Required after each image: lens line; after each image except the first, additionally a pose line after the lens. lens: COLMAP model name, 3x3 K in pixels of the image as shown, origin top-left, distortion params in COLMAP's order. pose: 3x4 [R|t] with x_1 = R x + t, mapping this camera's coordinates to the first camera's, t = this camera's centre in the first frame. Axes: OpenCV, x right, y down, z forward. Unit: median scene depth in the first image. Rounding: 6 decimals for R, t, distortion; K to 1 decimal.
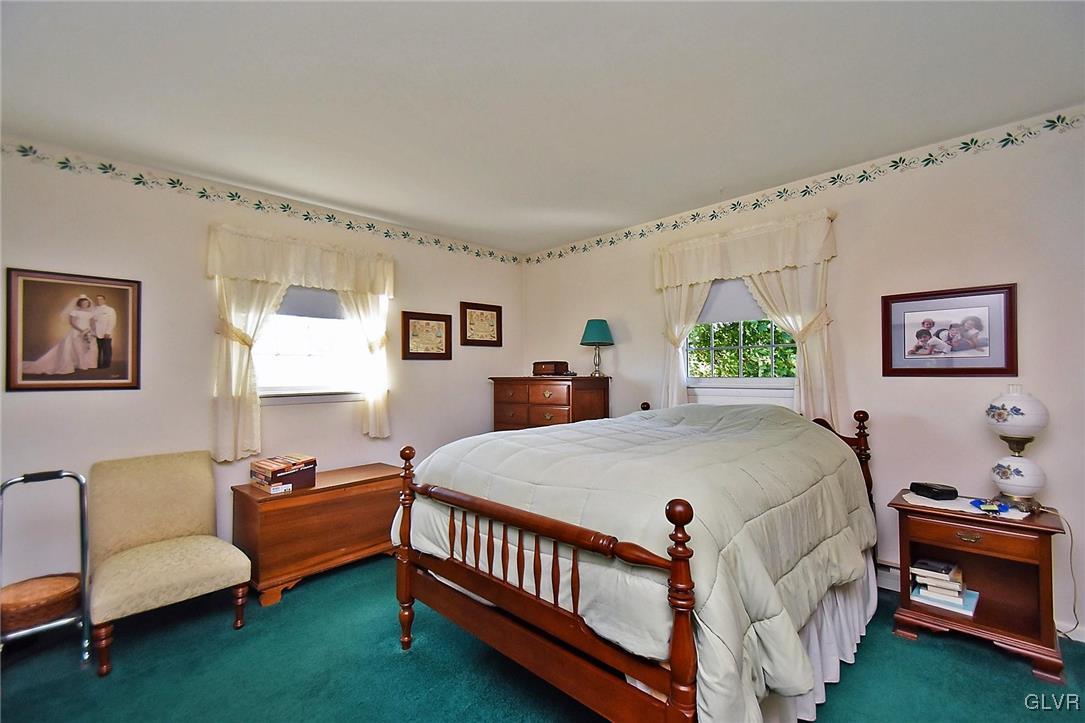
lens RADIAL K [[494.0, 0, 543.5], [0, 494.0, 379.5], [0, 0, 1]] dist [0.033074, -0.016504]
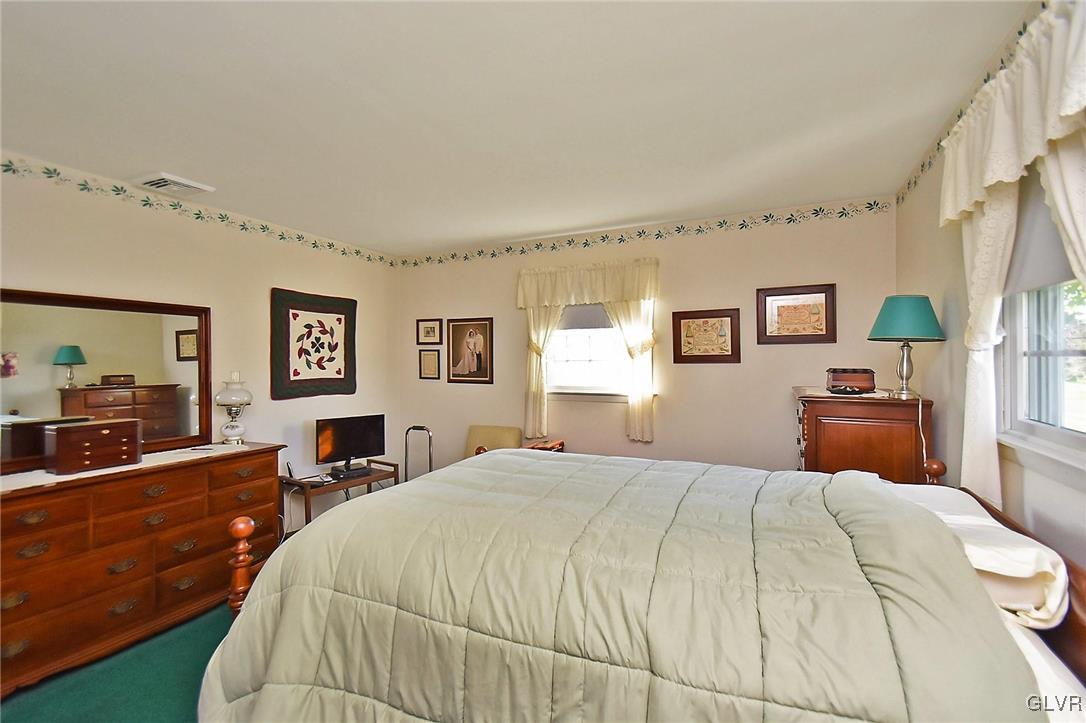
lens RADIAL K [[494.4, 0, 544.1], [0, 494.4, 379.6], [0, 0, 1]] dist [0.033074, -0.016504]
pose [[0.303175, 0.033118, -0.952359, 0.668436], [-0.018457, 0.999413, 0.028879, -0.039409], [0.952756, 0.008822, 0.303608, 0.589144]]
